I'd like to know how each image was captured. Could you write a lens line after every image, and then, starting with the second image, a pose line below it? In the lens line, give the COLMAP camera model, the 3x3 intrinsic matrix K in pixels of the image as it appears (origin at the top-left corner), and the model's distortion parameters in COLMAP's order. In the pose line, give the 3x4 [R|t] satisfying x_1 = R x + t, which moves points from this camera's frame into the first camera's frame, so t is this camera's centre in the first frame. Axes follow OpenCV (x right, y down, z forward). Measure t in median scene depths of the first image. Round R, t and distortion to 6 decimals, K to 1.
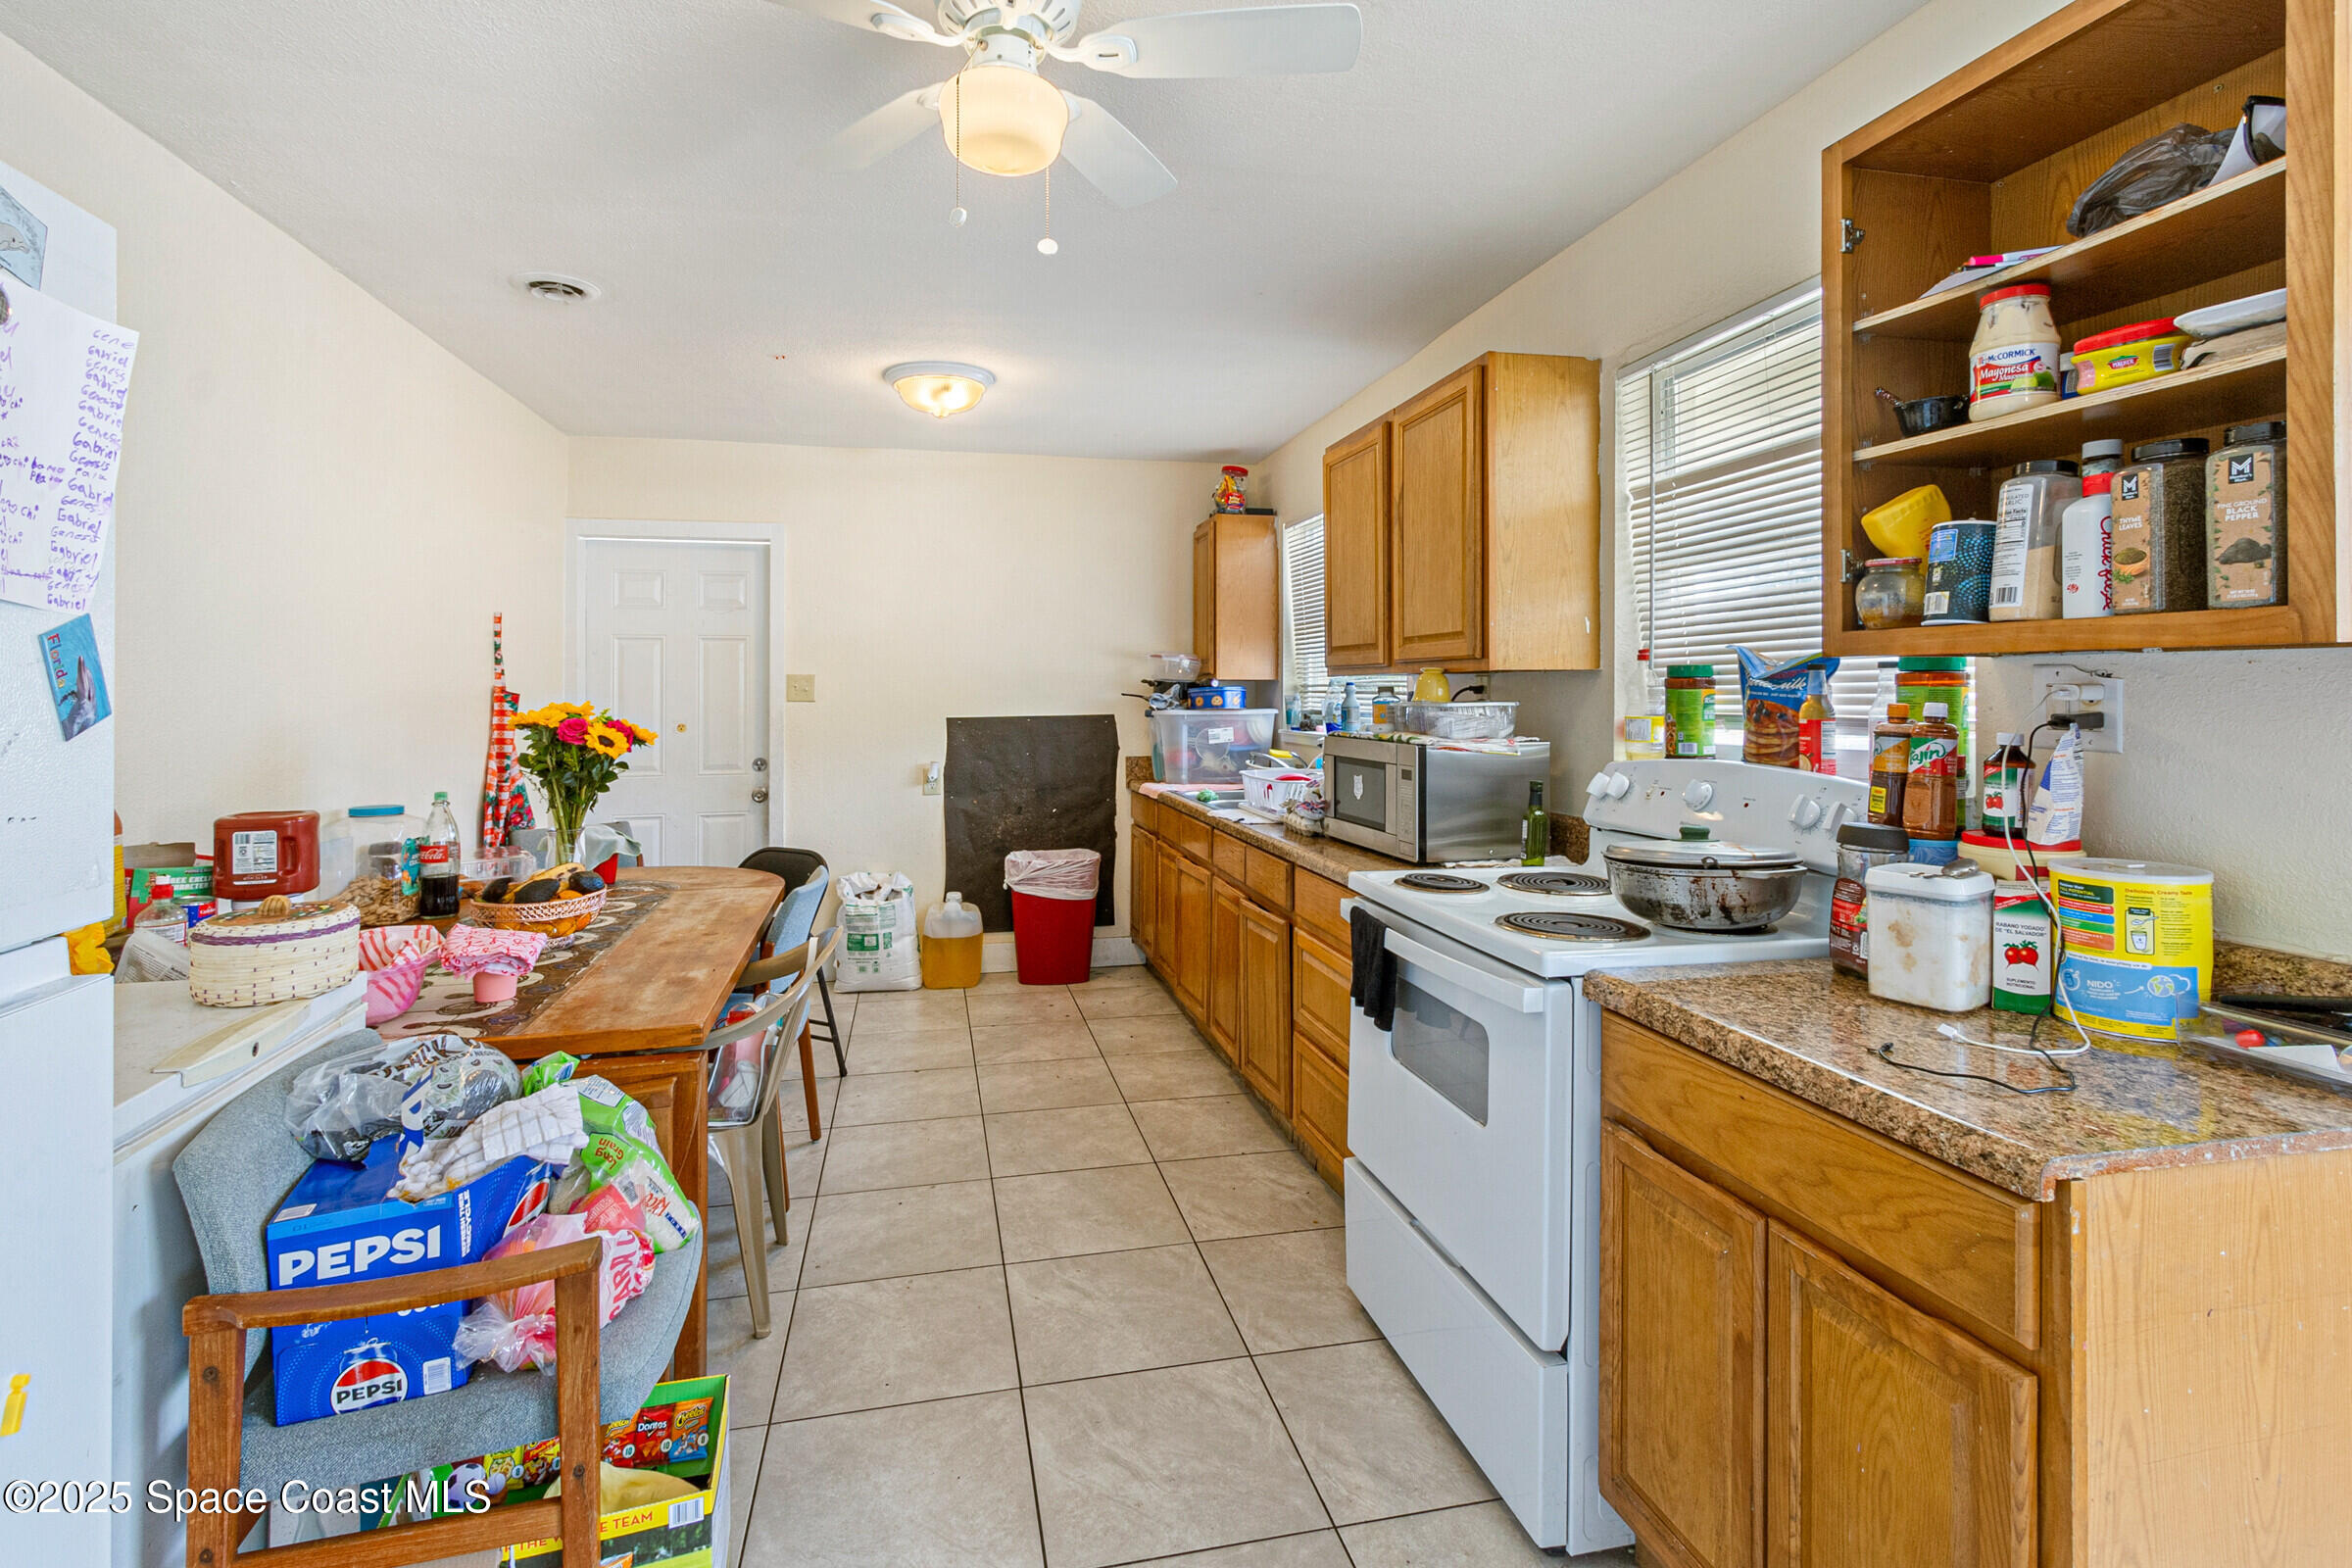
lens RADIAL K [[1127.5, 0, 1179.3], [0, 1127.5, 681.3], [0, 0, 1]] dist [-0.001114, -0.000415]
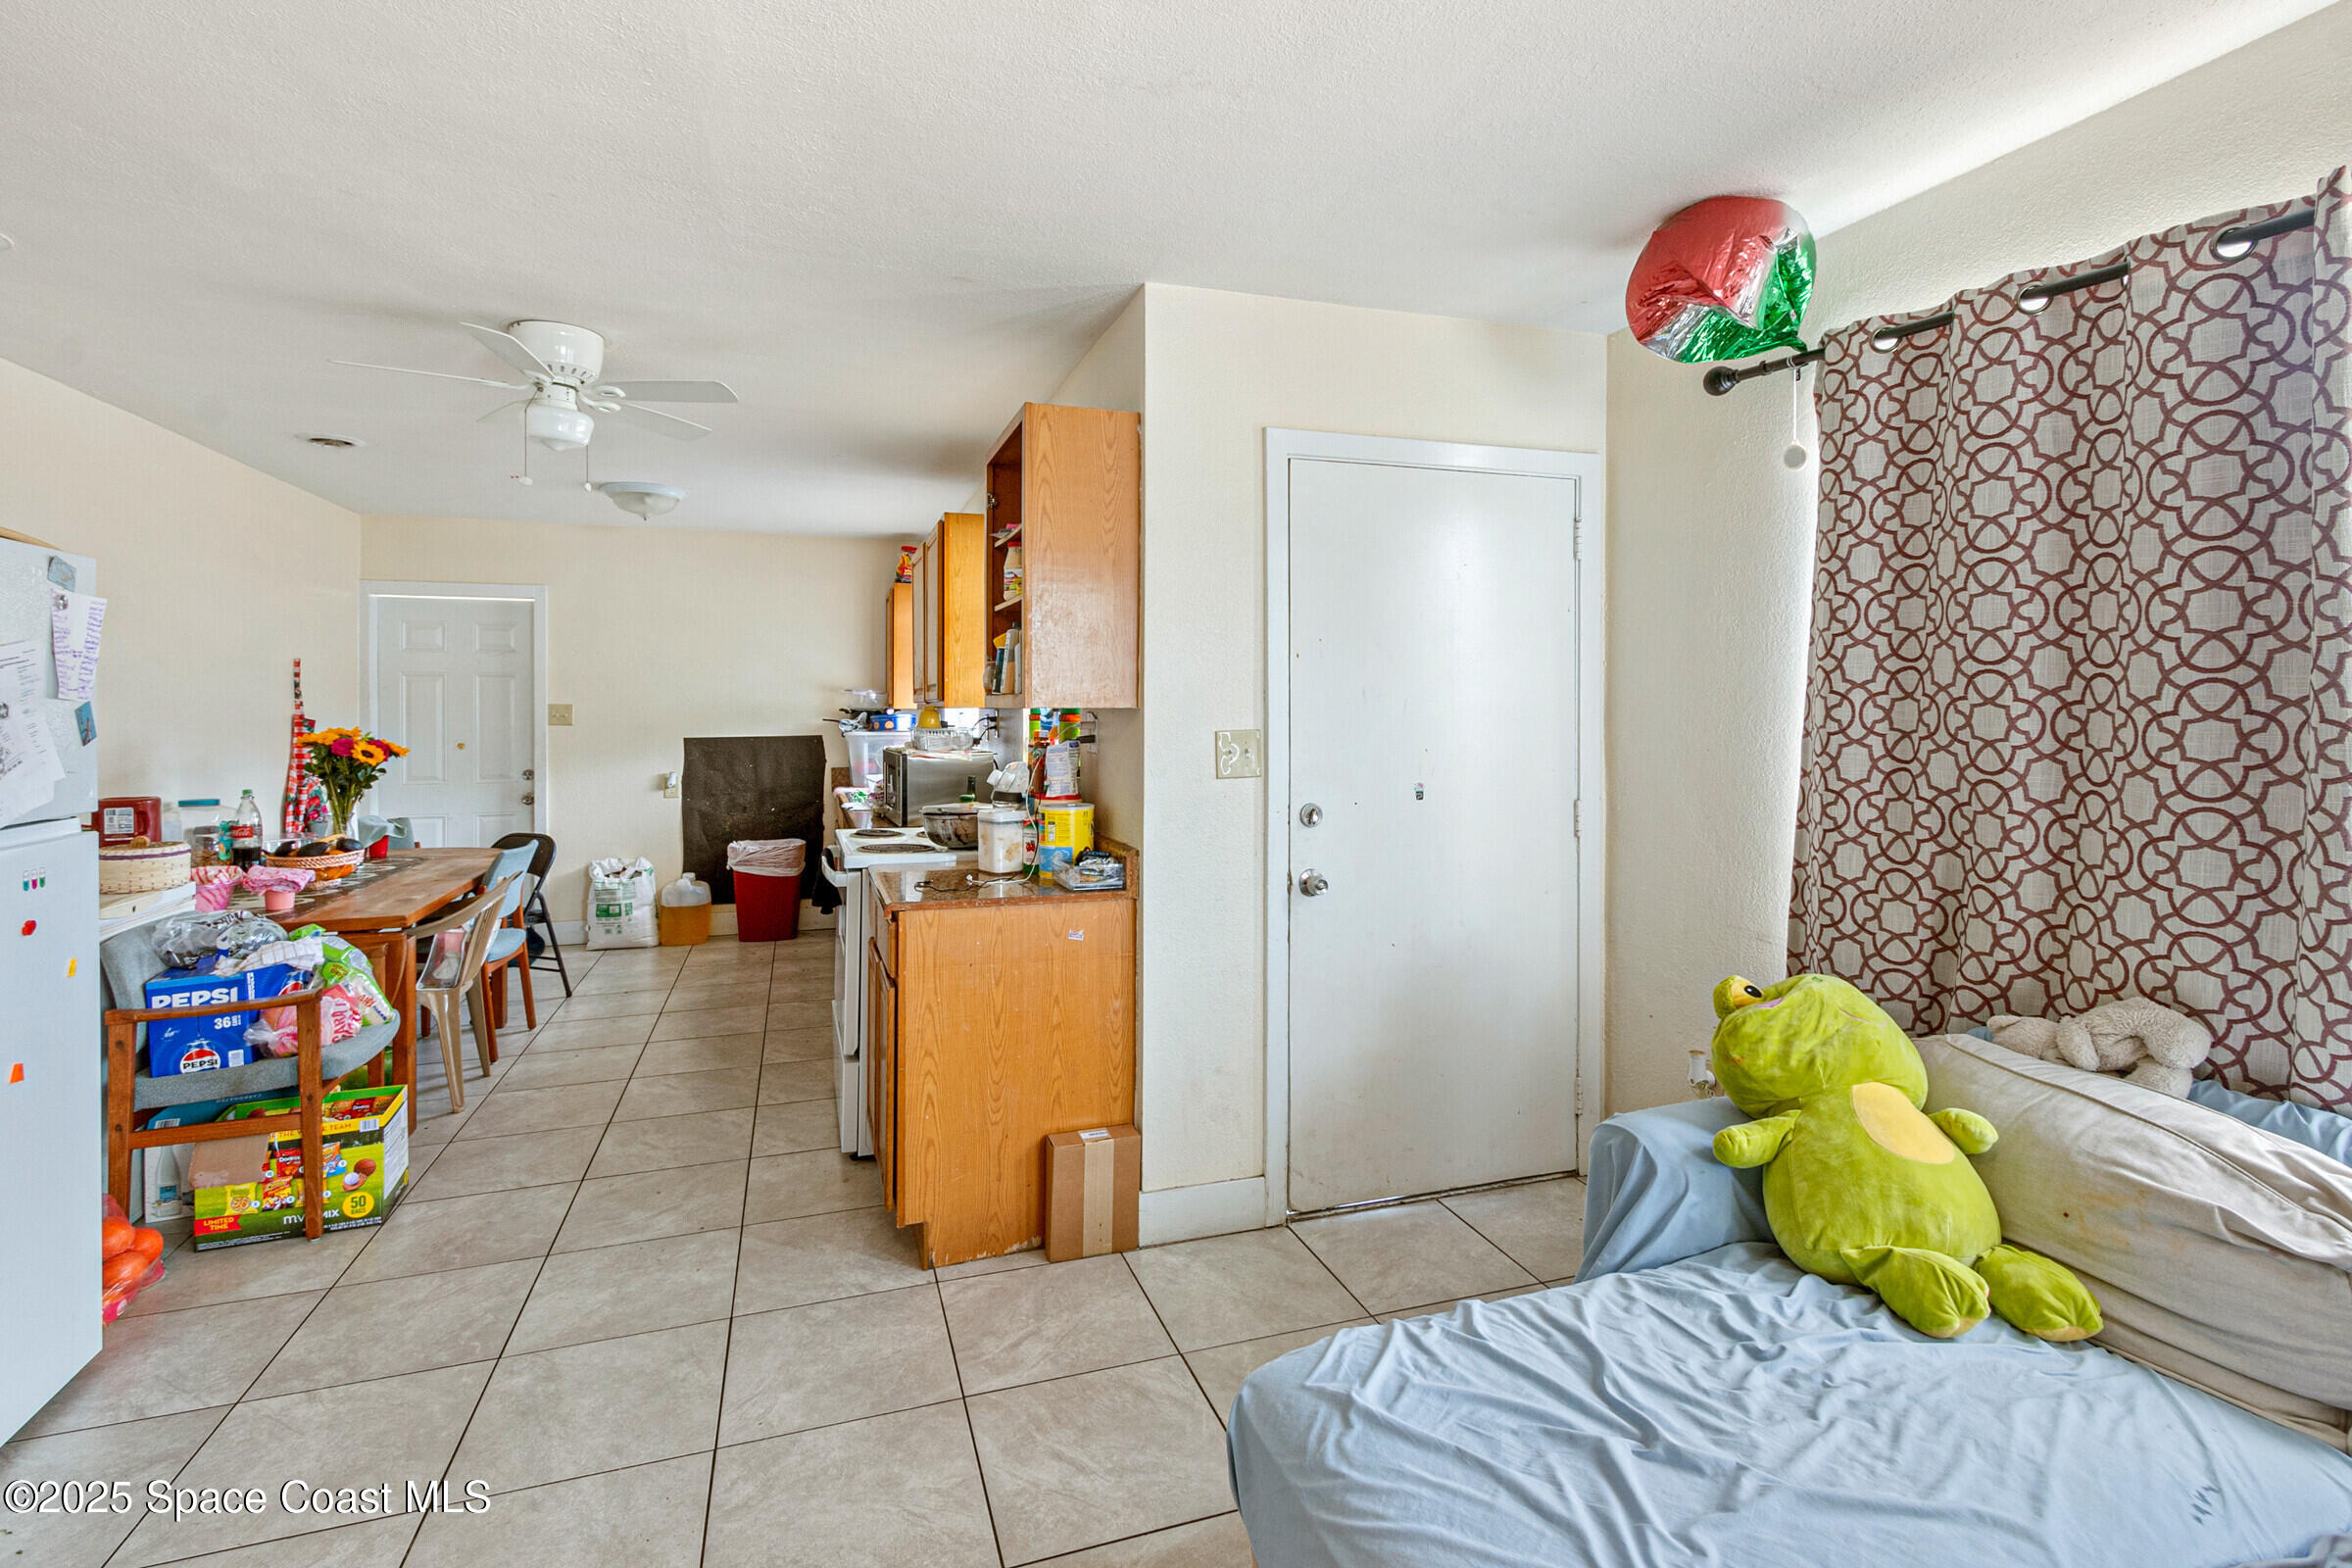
lens RADIAL K [[1126.1, 0, 1206.3], [0, 1126.1, 717.2], [0, 0, 1]] dist [-0.001039, -0.000326]
pose [[0.993463, 0.001005, 0.114149, 0.404770], [-0.002679, 0.999891, 0.014517, -0.019043], [-0.114121, -0.014728, 0.993358, -0.576783]]
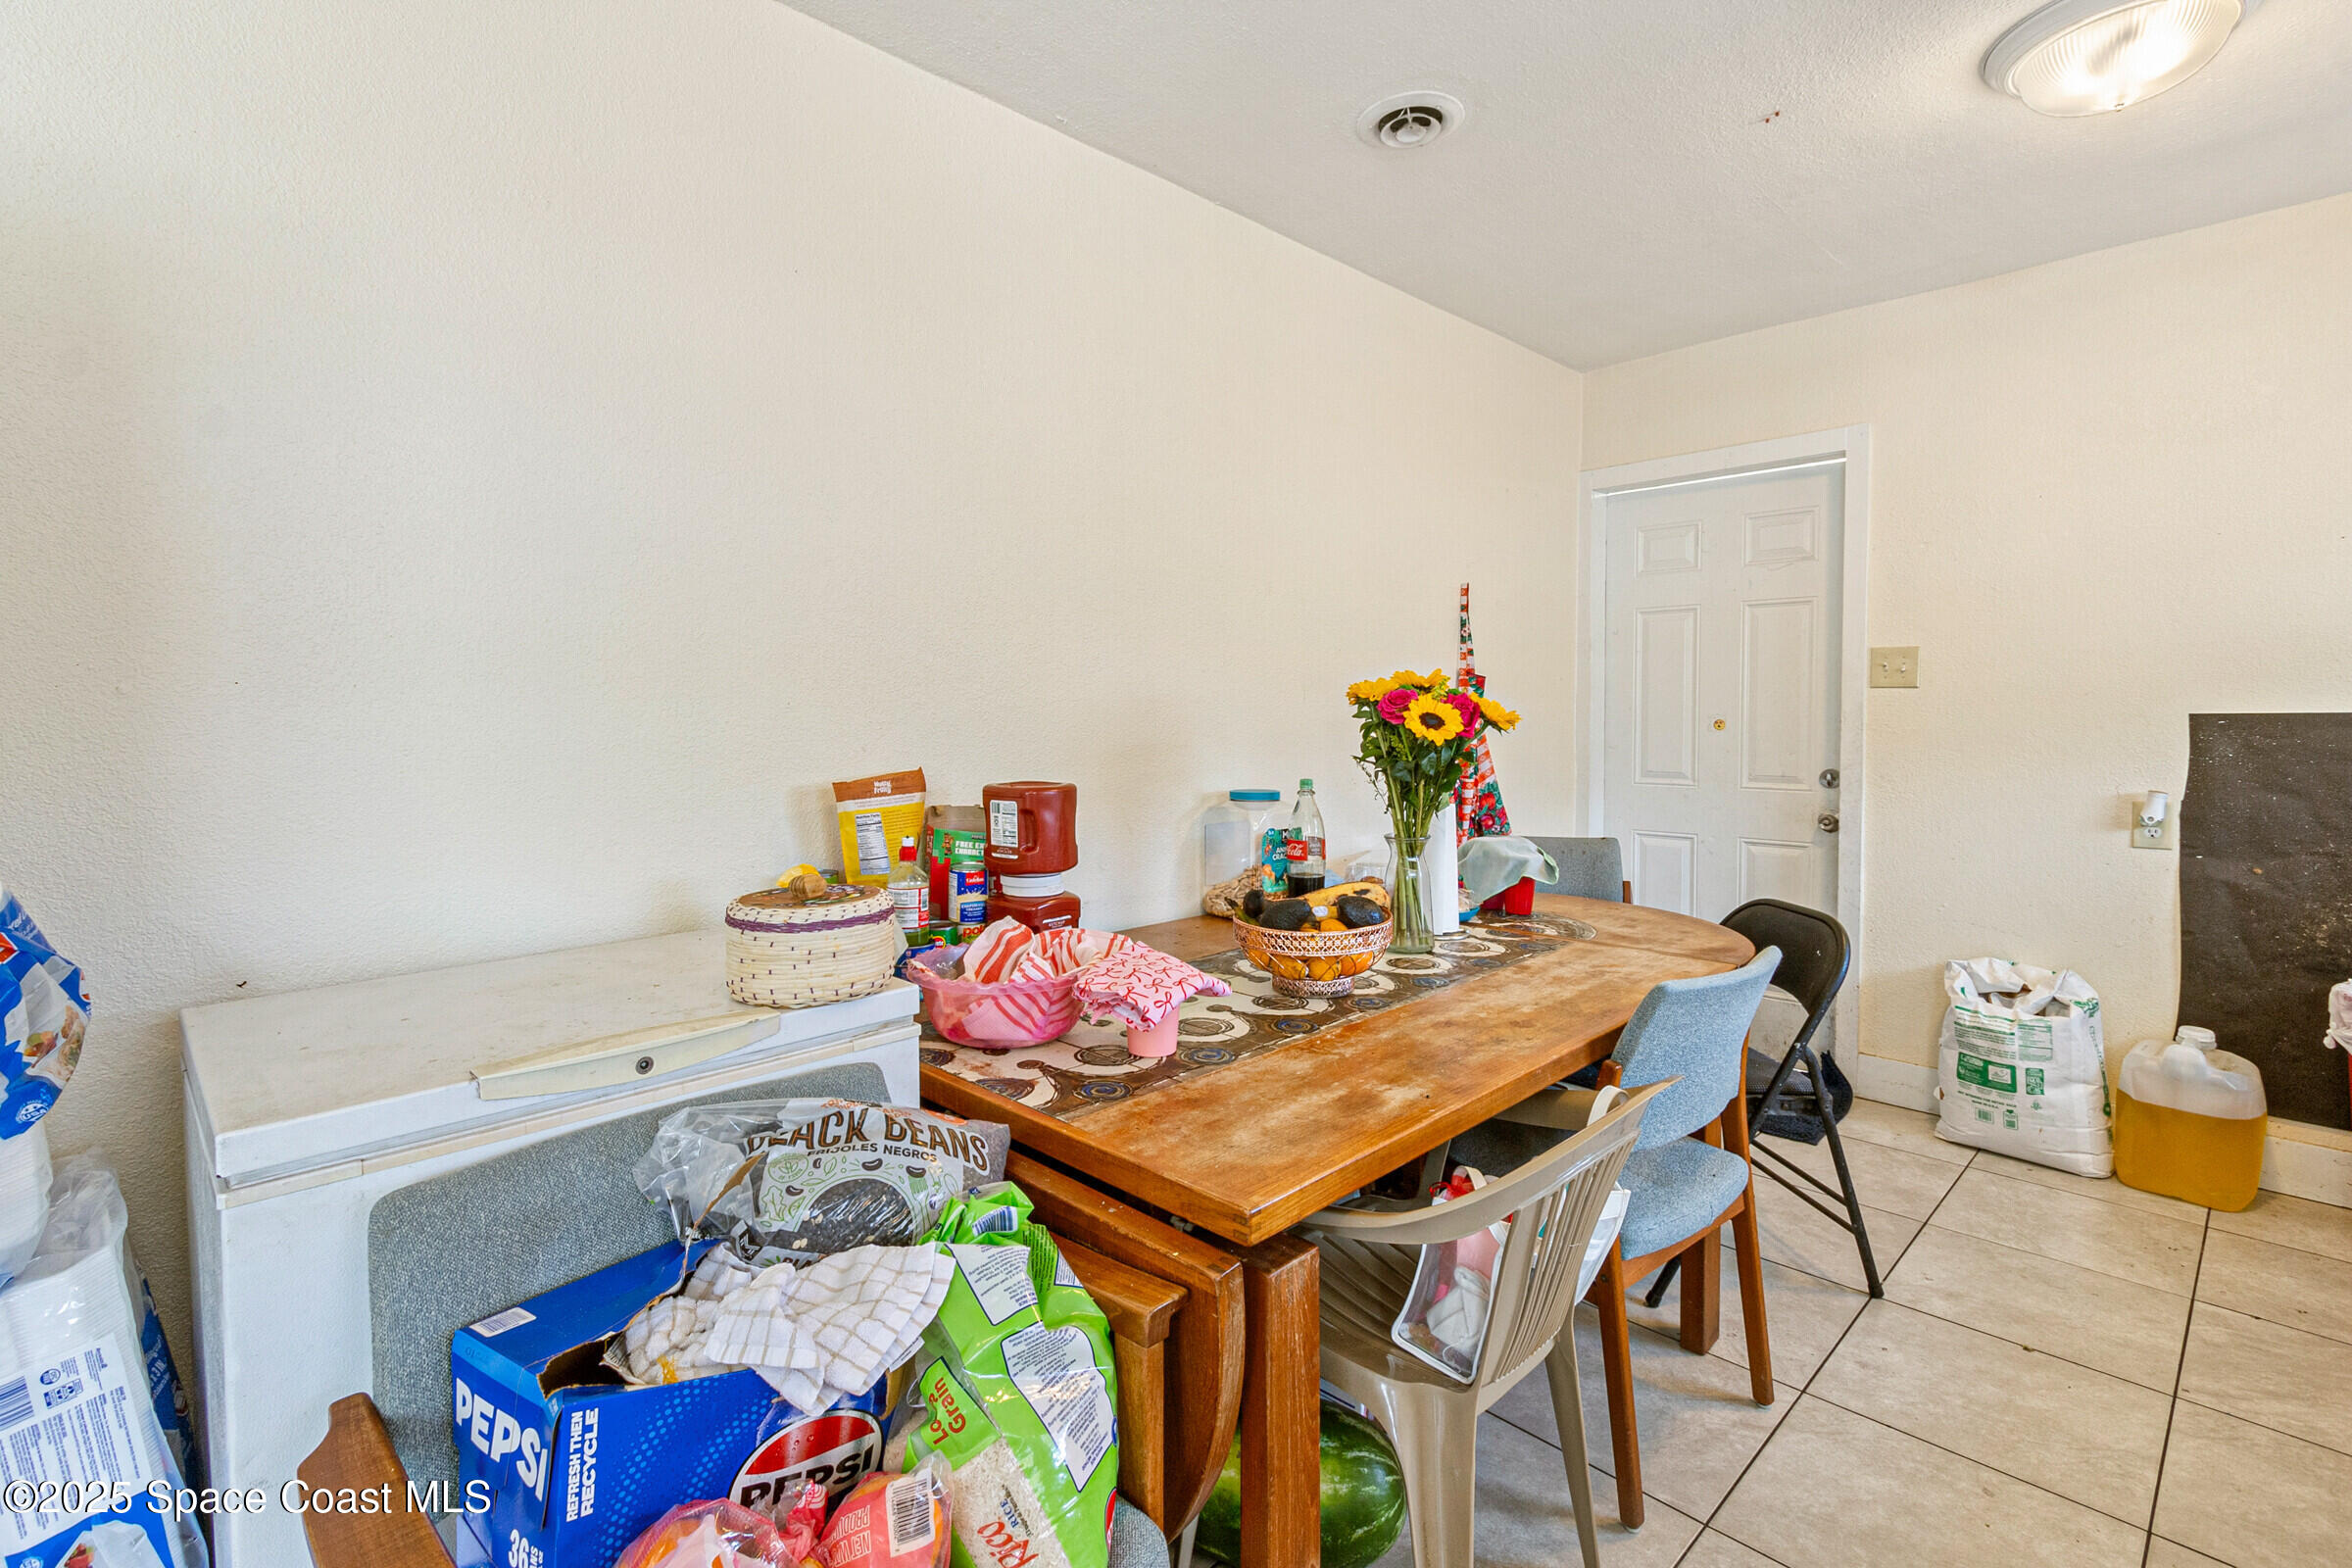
lens RADIAL K [[1093.4, 0, 1126.9], [0, 1093.4, 740.4], [0, 0, 1]] dist [0.000252, -0.000002]
pose [[0.499345, 0.026383, -0.866001, -0.000699], [0.006779, 0.999387, 0.034356, 0.039533], [0.866377, -0.023026, 0.498860, 0.467730]]
